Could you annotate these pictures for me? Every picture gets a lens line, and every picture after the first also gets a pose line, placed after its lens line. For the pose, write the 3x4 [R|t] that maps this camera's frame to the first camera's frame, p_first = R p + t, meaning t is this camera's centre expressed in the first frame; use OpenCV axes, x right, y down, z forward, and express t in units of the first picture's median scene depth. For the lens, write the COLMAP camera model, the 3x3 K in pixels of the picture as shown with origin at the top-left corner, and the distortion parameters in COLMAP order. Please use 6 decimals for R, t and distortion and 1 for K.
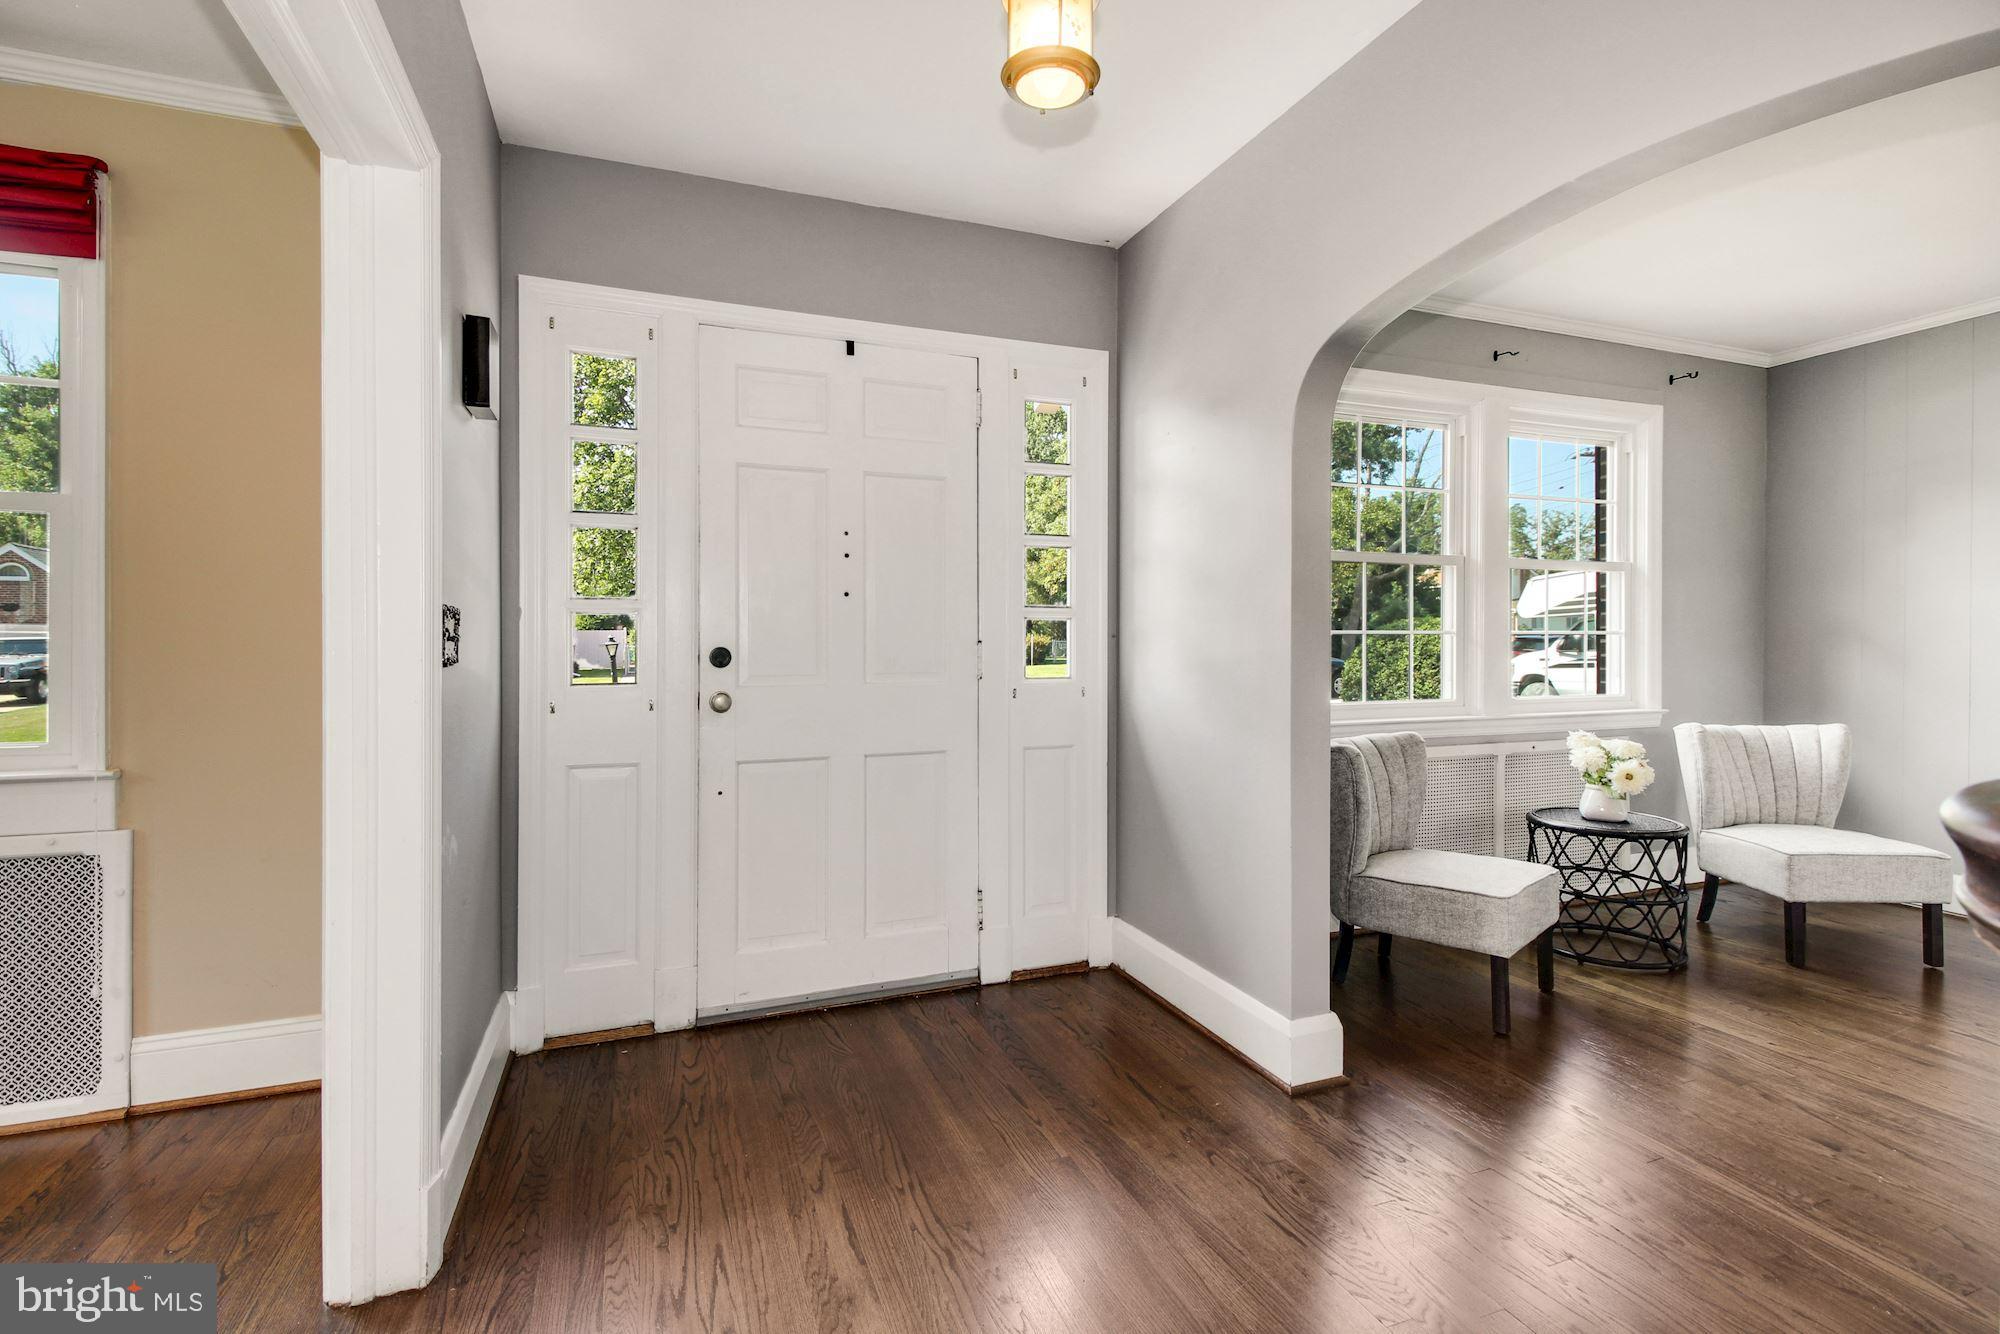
lens RADIAL K [[928.0, 0, 993.1], [0, 928.0, 656.2], [0, 0, 1]] dist [0.011025, -0.004241]
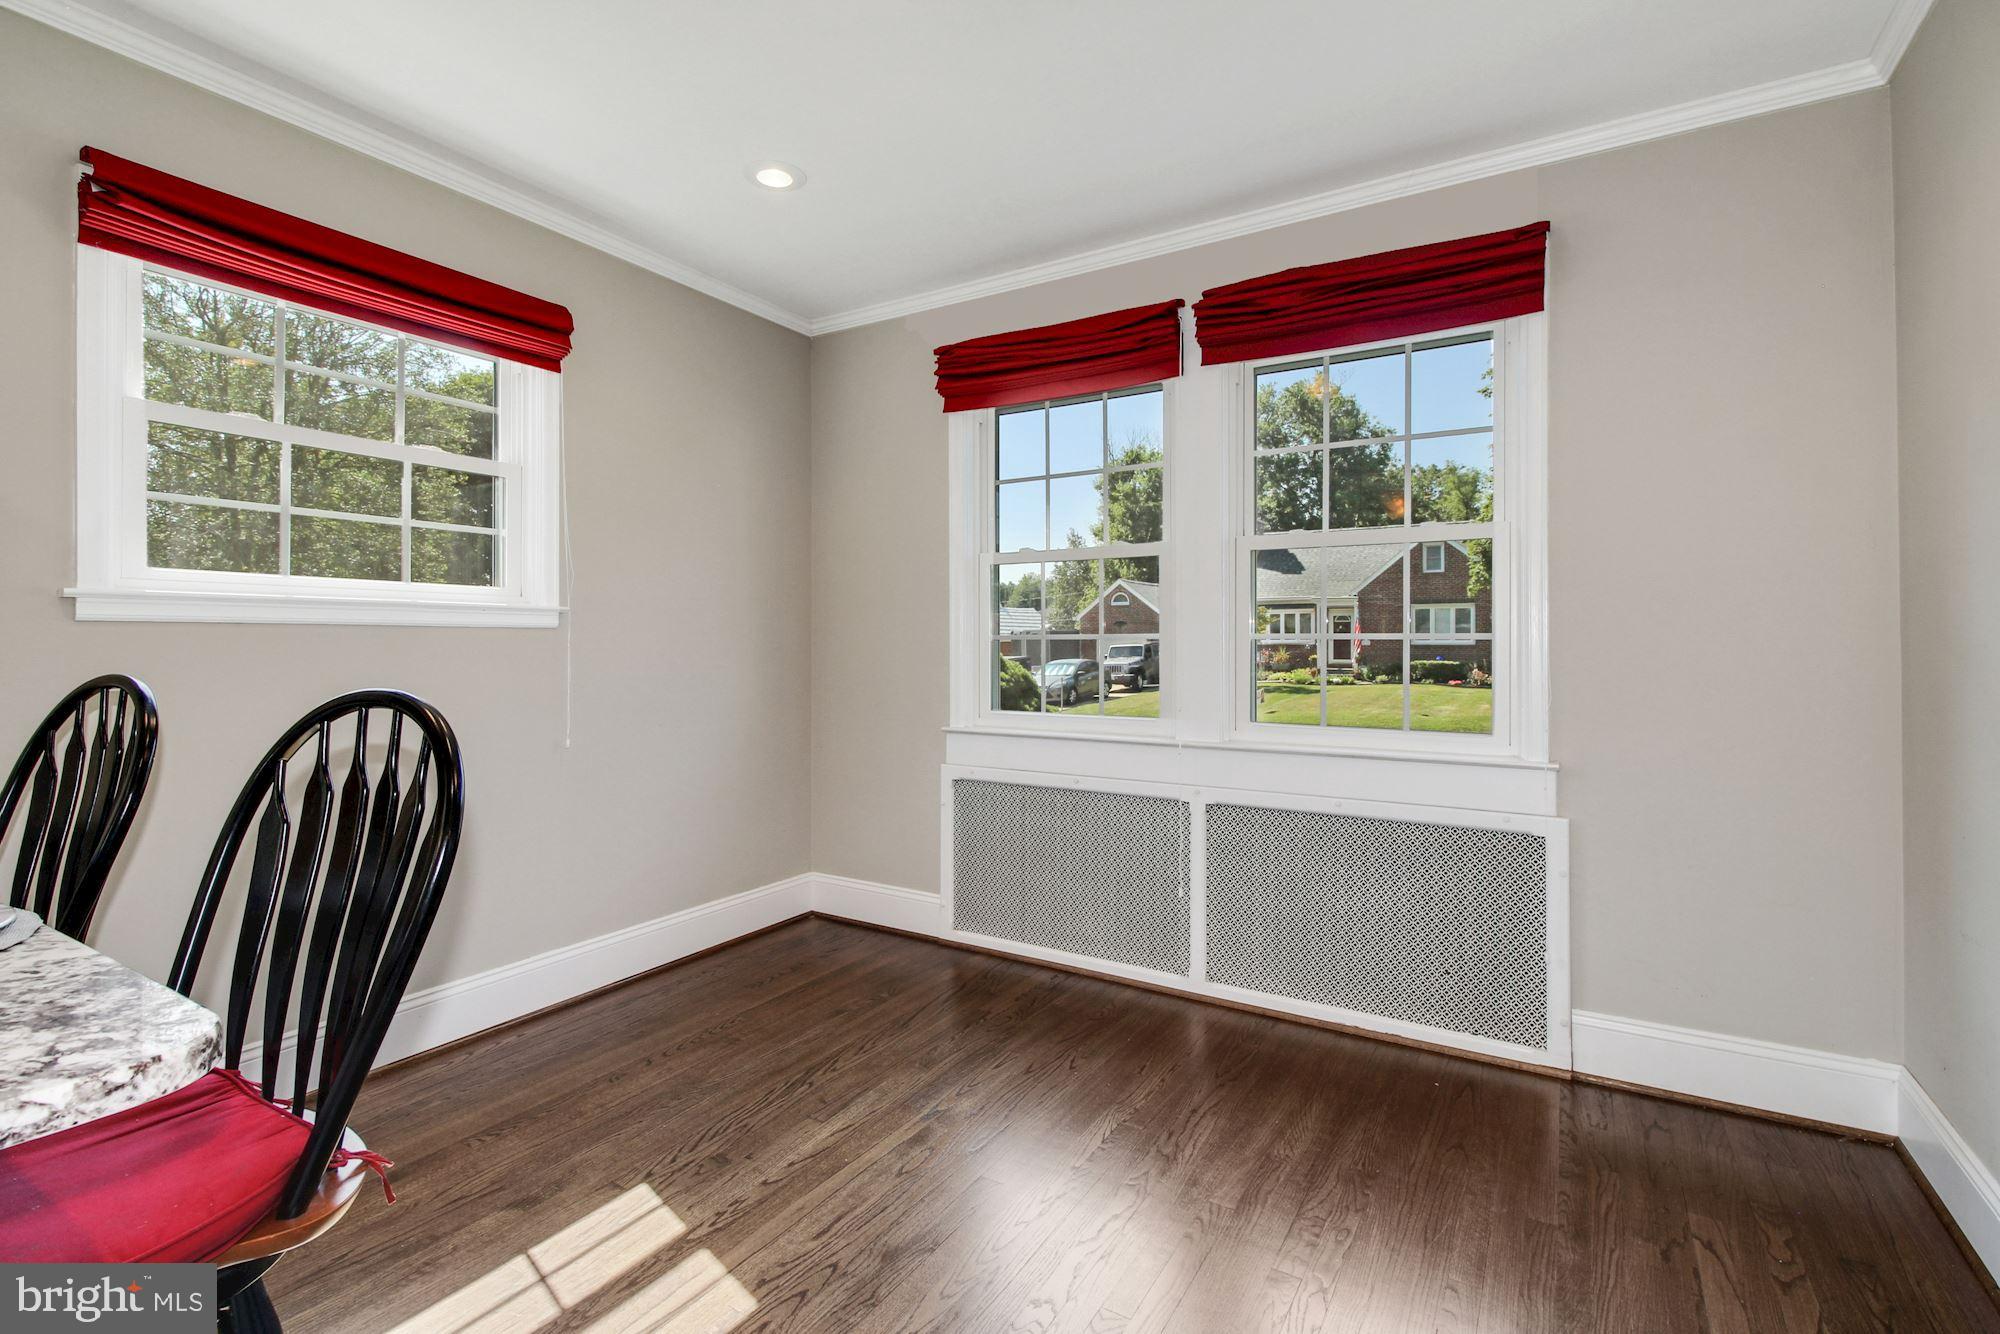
lens RADIAL K [[928.0, 0, 998.8], [0, 928.0, 647.9], [0, 0, 1]] dist [0.011025, -0.004241]
pose [[0.614696, -0.002203, -0.788761, -0.473427], [-0.009207, 0.999908, -0.009968, 0.001677], [0.788710, 0.013389, 0.614619, -0.213338]]
